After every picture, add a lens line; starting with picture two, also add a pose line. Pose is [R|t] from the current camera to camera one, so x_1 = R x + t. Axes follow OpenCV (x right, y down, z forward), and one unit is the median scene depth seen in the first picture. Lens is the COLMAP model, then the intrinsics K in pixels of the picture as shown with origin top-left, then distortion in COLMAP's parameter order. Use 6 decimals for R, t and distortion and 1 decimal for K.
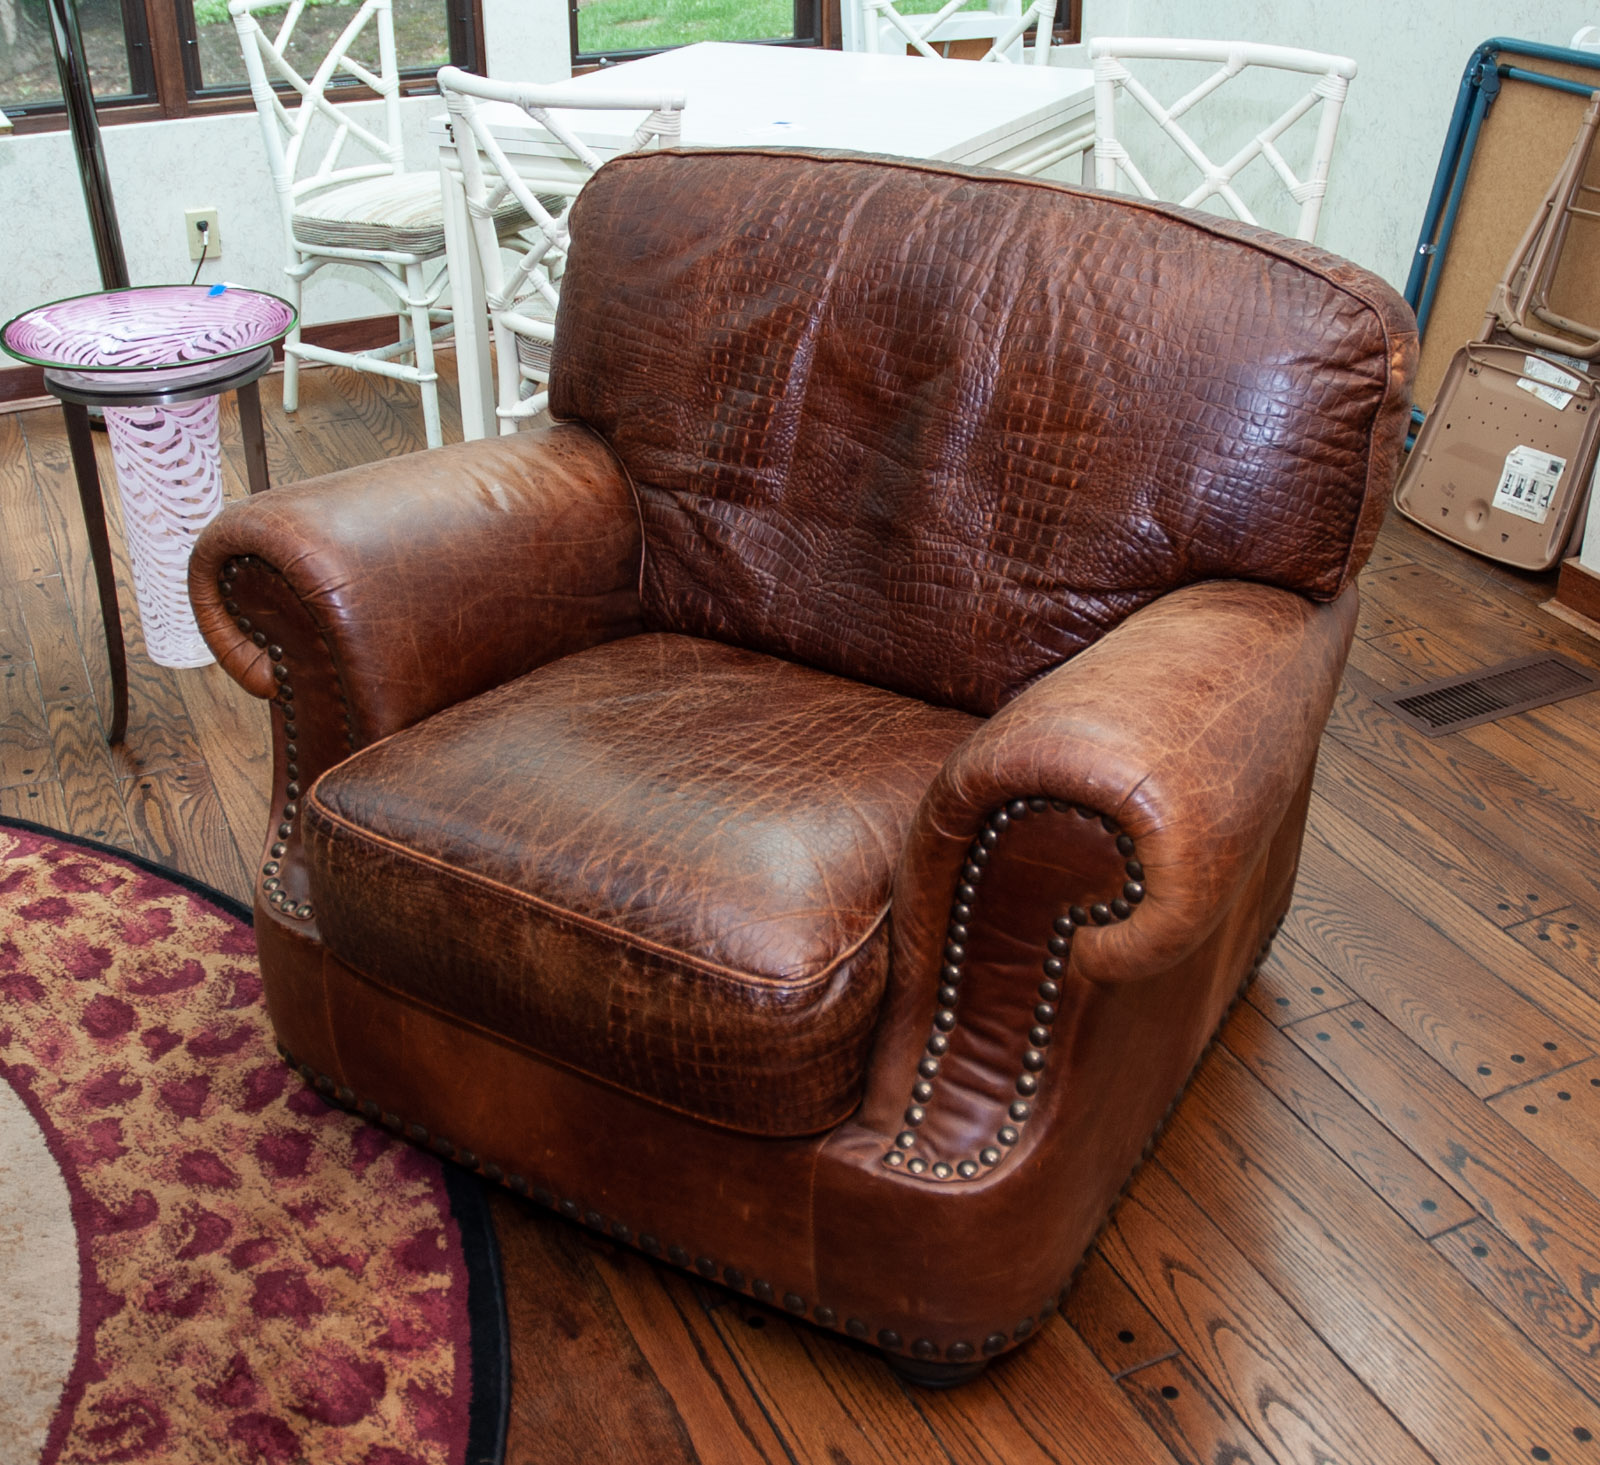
lens RADIAL K [[1894.2, 0, 897.2], [0, 1894.2, 732.9], [0, 0, 1]] dist [-0.117228, -0.004781]
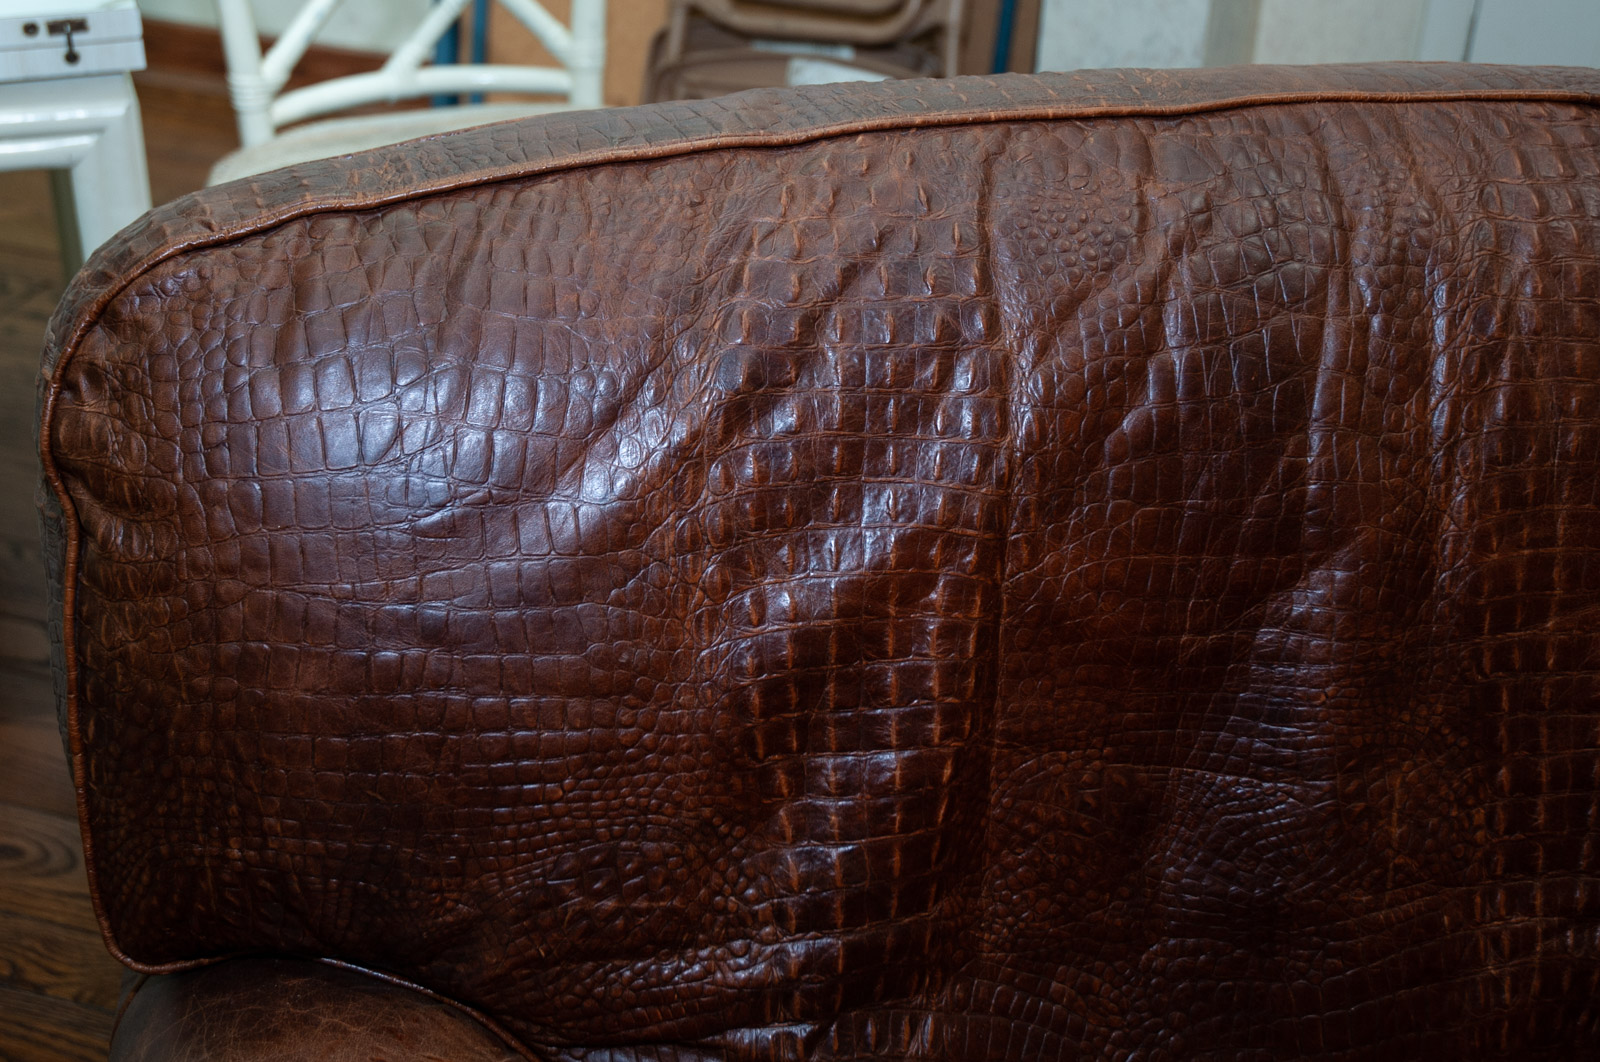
lens RADIAL K [[2343.9, 0, 800.0], [0, 2343.9, 531.0], [0, 0, 1]] dist [0.072628, -0.014170]
pose [[0.686567, -0.358247, 0.632681, -0.426458], [0.314905, 0.930848, 0.185354, -0.350901], [-0.655333, 0.071976, 0.751903, 0.672474]]
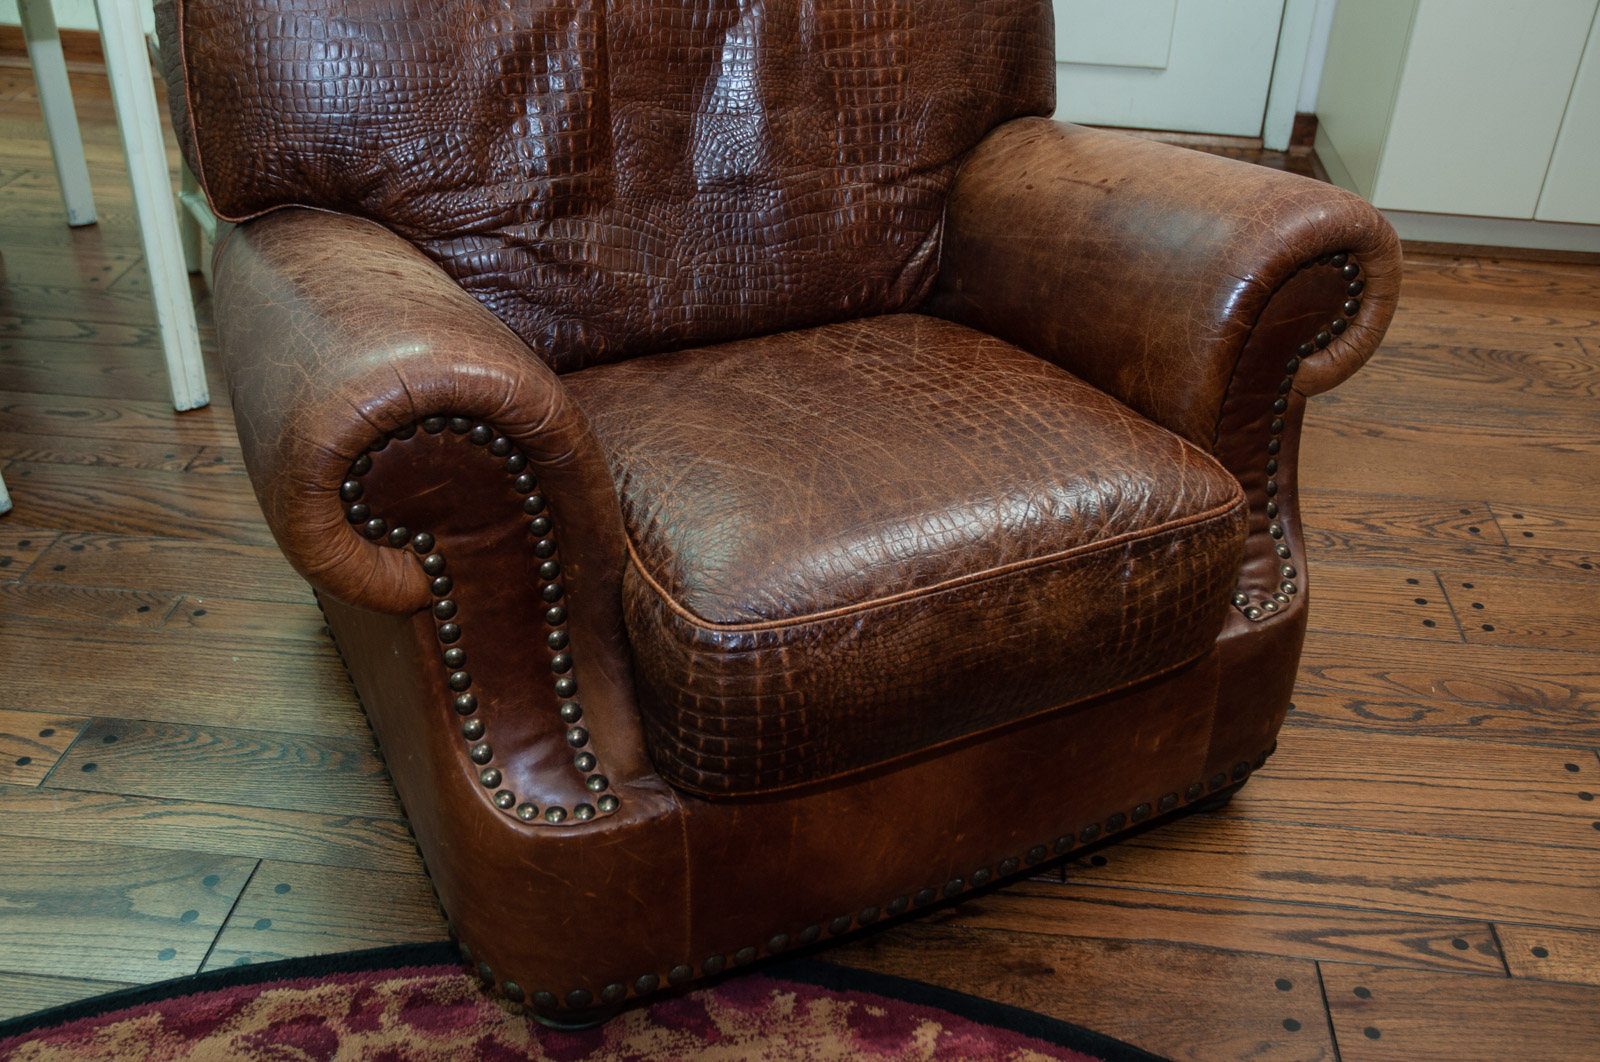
lens RADIAL K [[1675.9, 0, 800.0], [0, 1675.9, 531.0], [0, 0, 1]] dist [-0.043447, 0.044103]
pose [[0.528169, -0.434472, 0.729569, -0.757521], [0.377518, 0.889751, 0.256560, -0.167056], [-0.760603, 0.139918, 0.633960, 0.456803]]
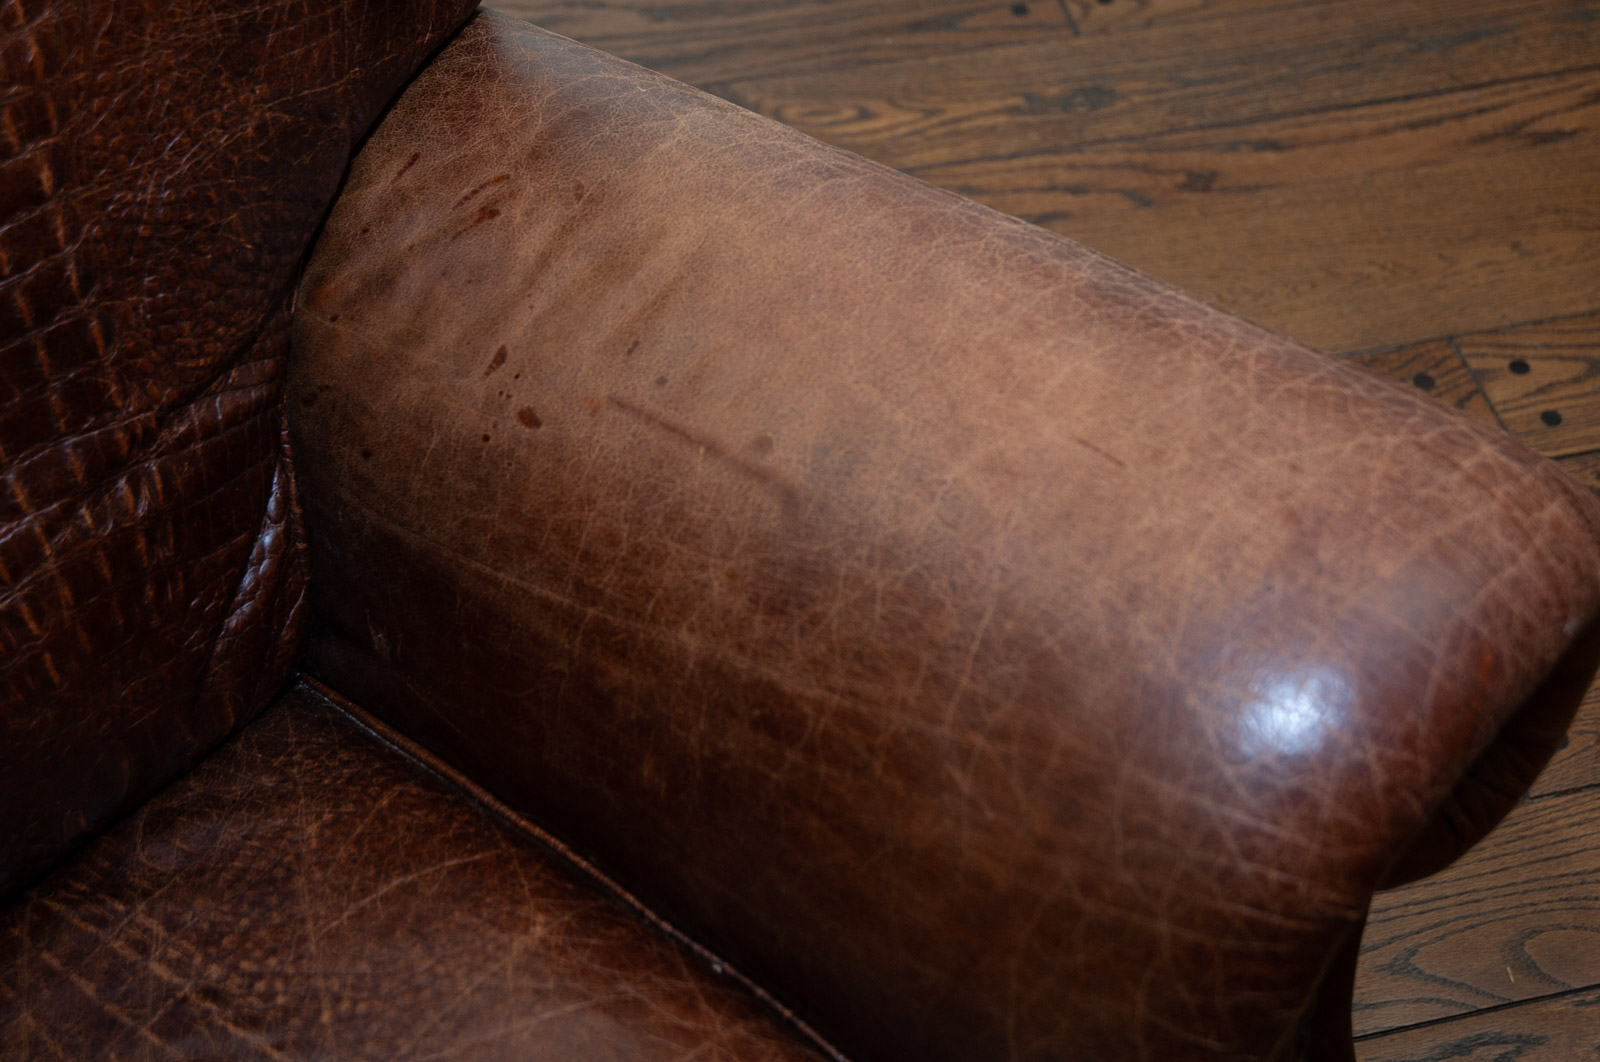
lens RADIAL K [[2319.7, 0, 800.0], [0, 2319.7, 531.0], [0, 0, 1]] dist [-0.005980, 0.072830]
pose [[0.206277, -0.769170, 0.604836, -0.180320], [0.428136, 0.626768, 0.651046, -0.304870], [-0.879857, 0.124656, 0.458598, 0.686738]]
